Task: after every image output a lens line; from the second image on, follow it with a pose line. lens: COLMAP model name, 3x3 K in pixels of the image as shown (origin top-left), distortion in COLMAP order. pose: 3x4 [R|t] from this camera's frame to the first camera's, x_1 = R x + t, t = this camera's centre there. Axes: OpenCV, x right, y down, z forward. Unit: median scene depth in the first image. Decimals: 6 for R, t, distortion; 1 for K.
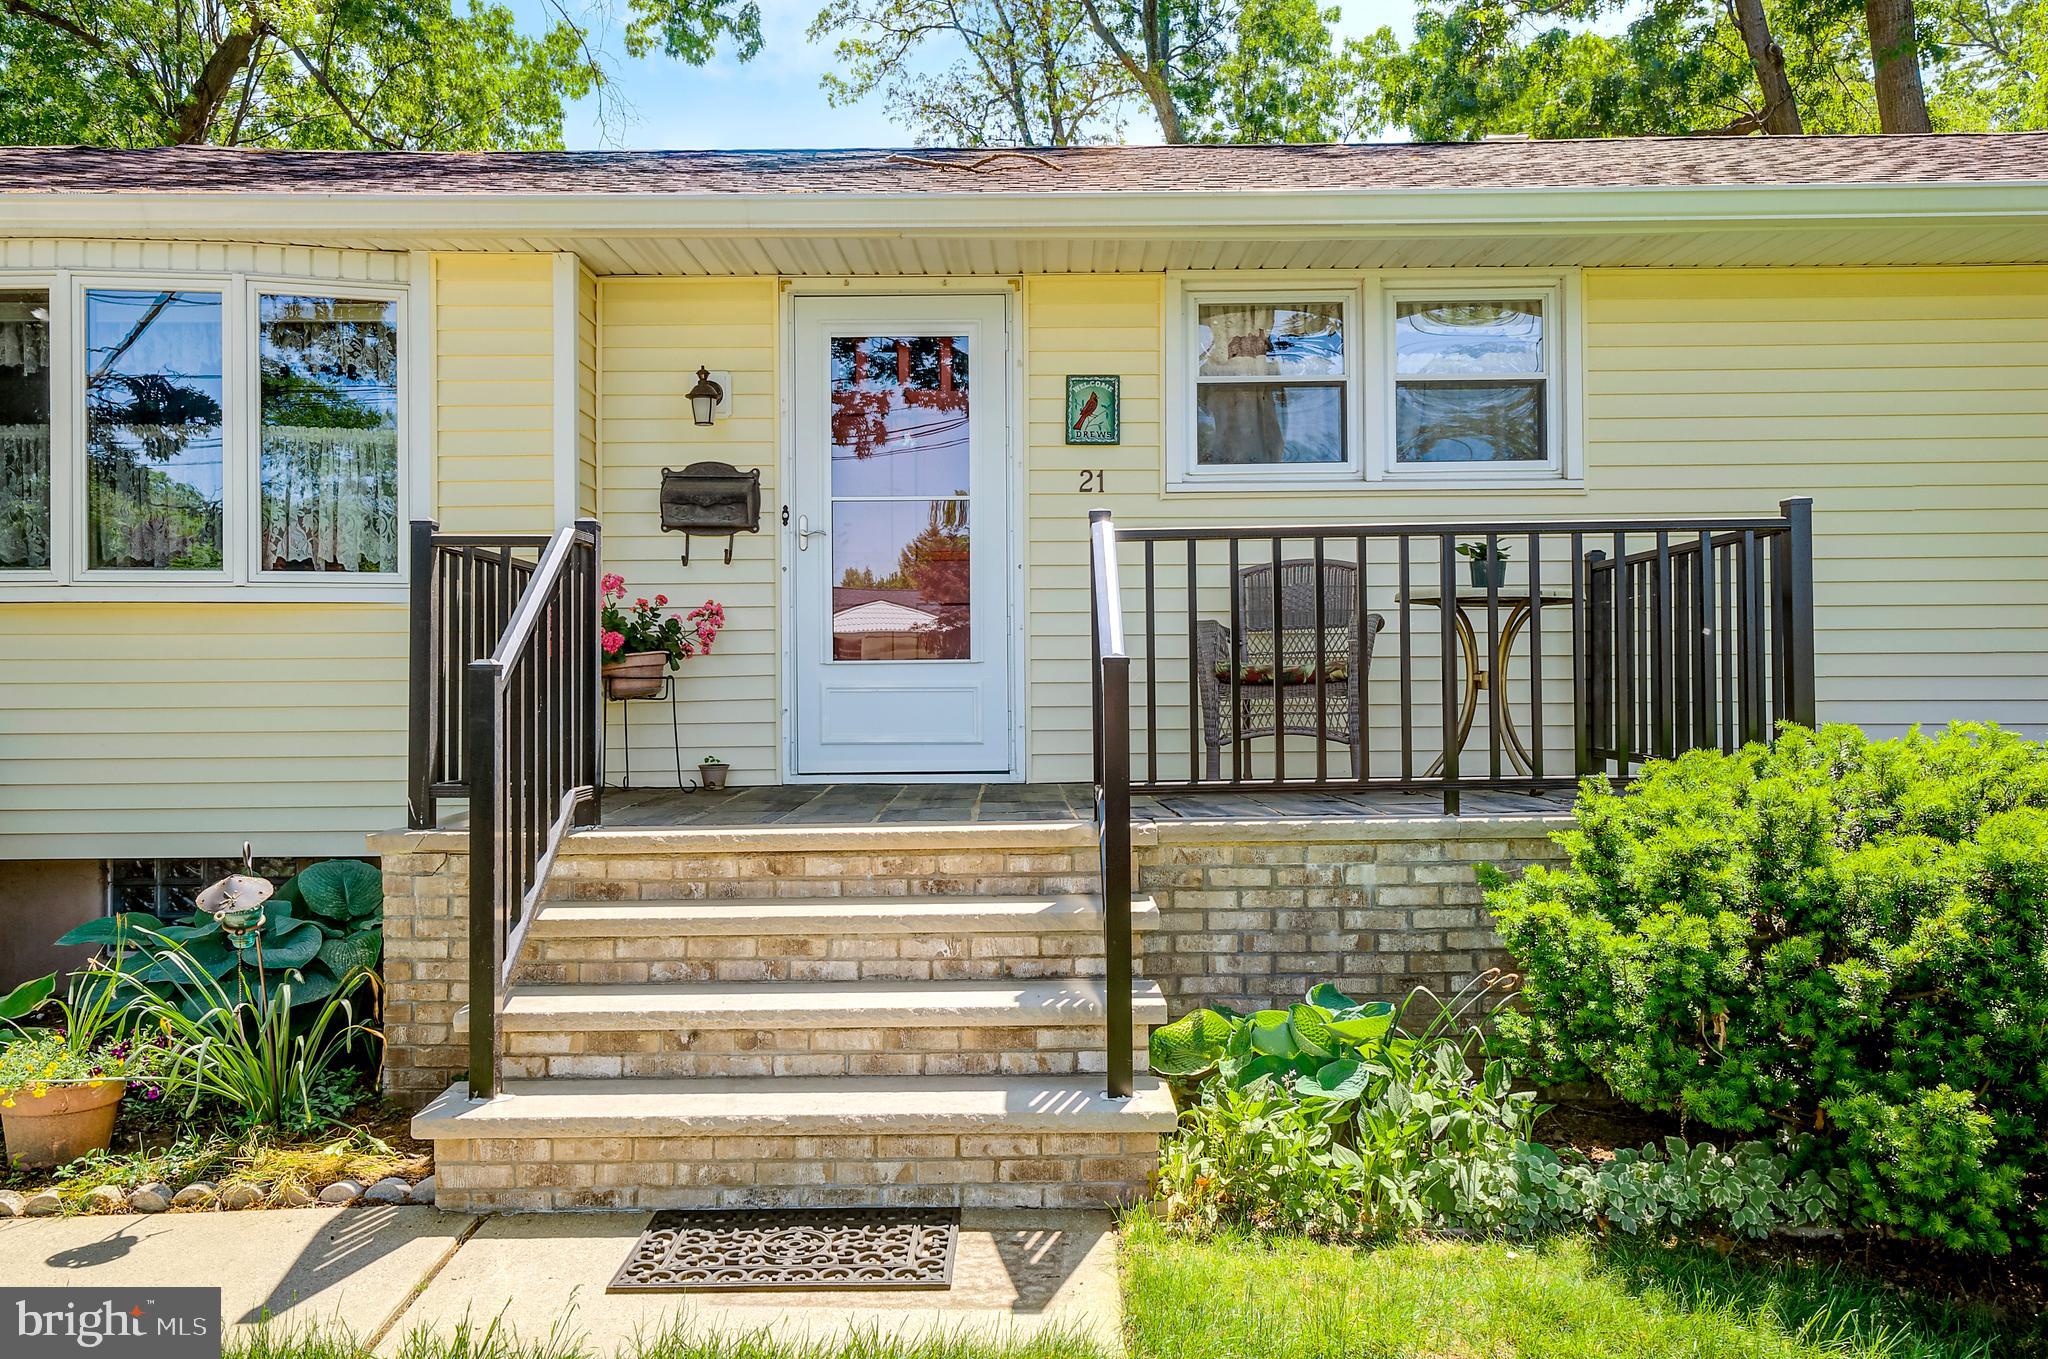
lens RADIAL K [[1559.1, 0, 1023.6], [0, 1559.1, 674.8], [0, 0, 1]] dist [-0.003970, -0.002472]
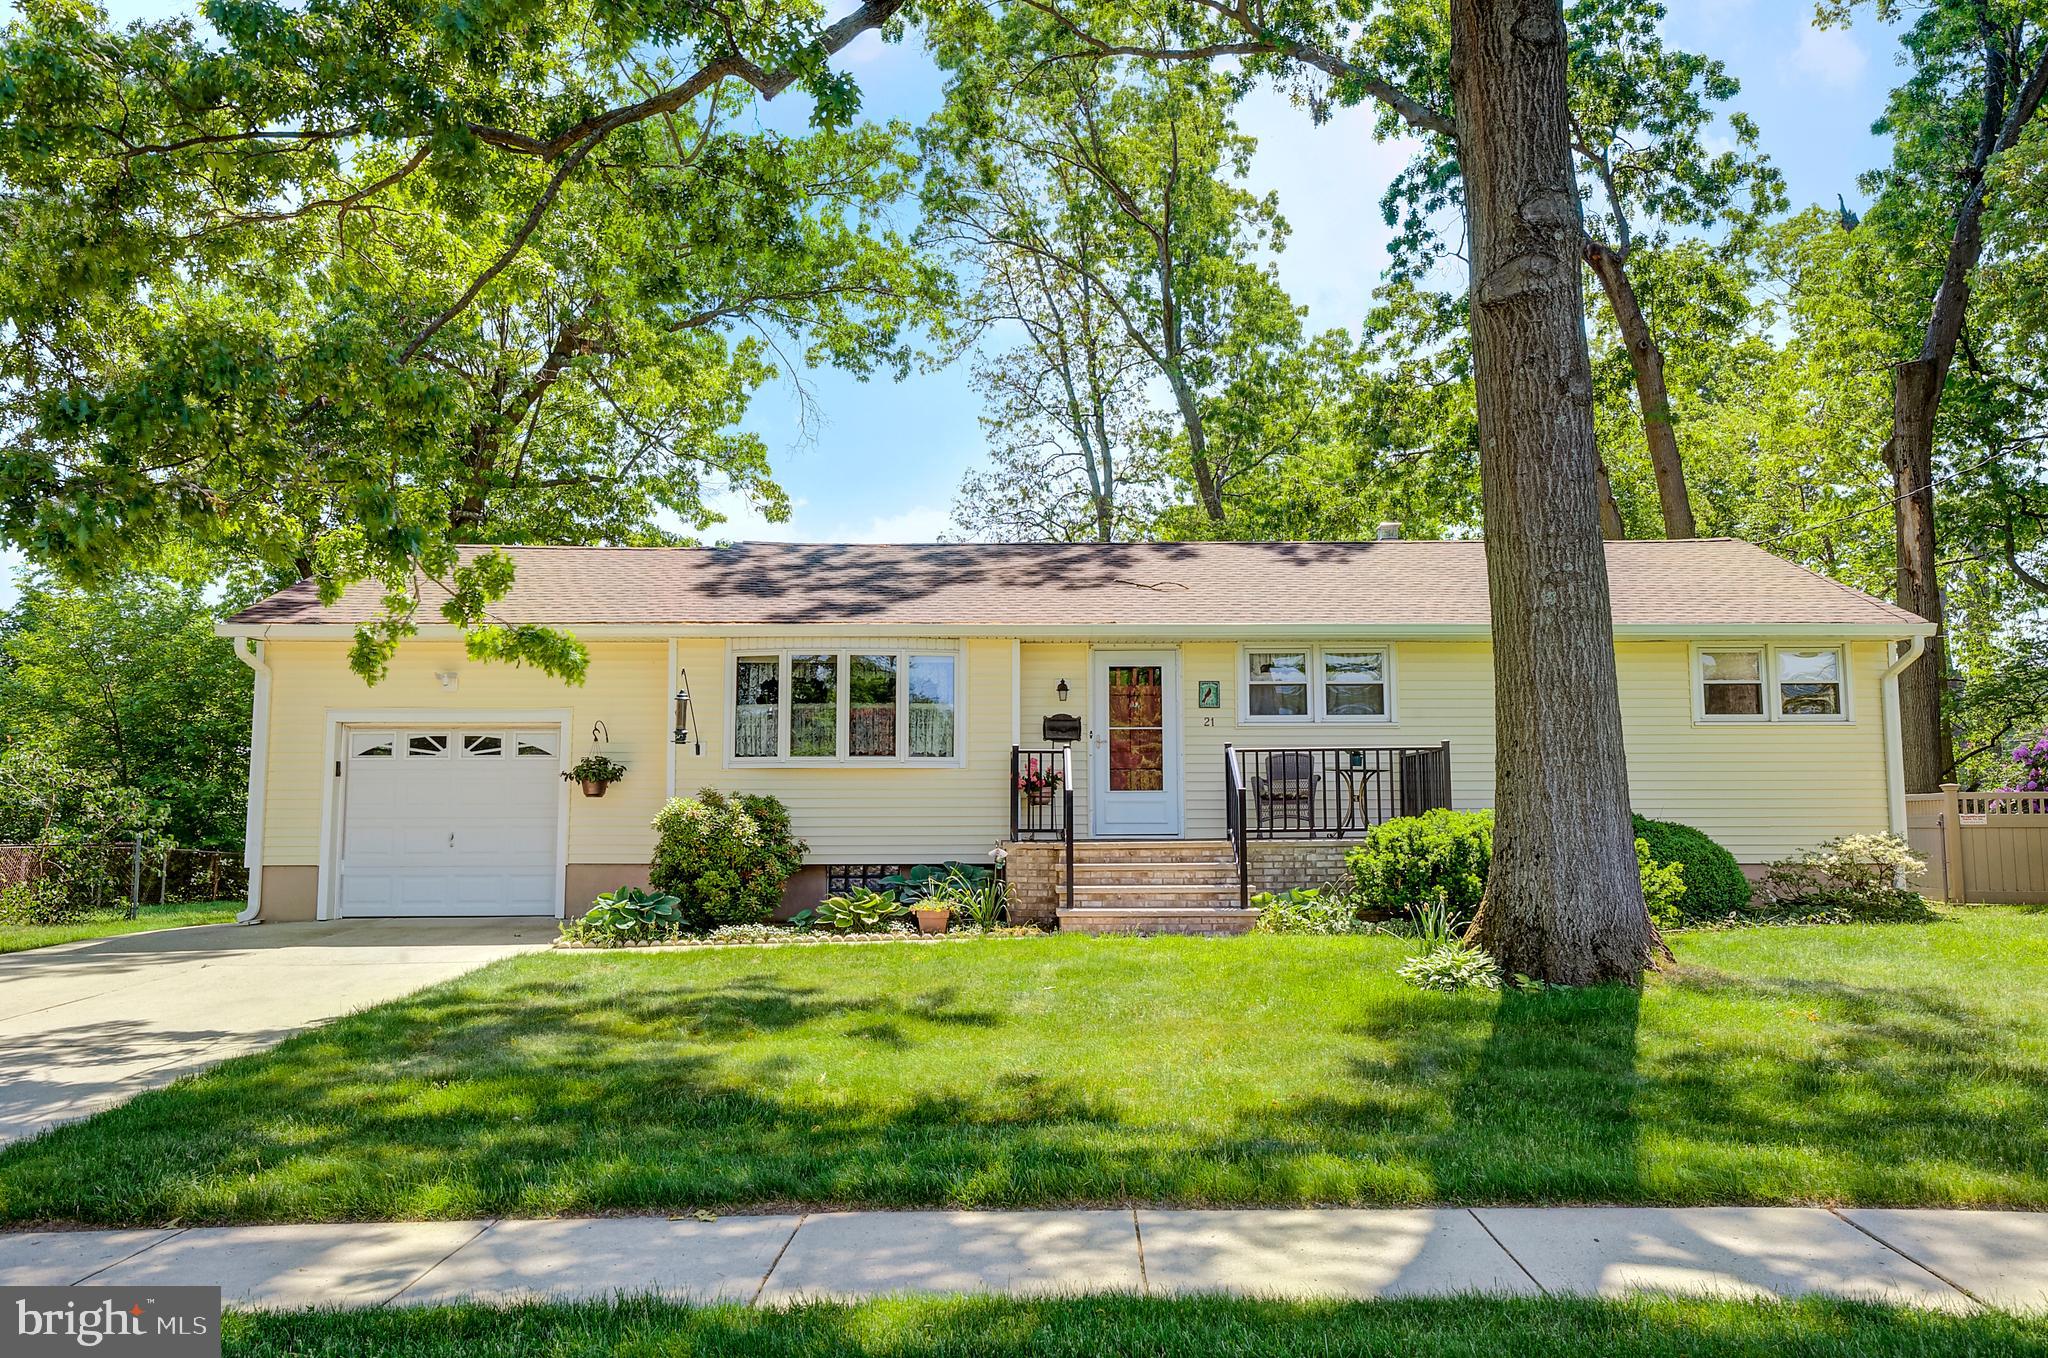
lens RADIAL K [[1559.1, 0, 1024.4], [0, 1559.1, 679.6], [0, 0, 1]] dist [-0.003970, -0.002472]
pose [[0.999897, 0.004644, 0.013593, -0.299025], [-0.003450, 0.996234, -0.086637, 0.031140], [-0.013944, 0.086581, 0.996147, -1.584656]]
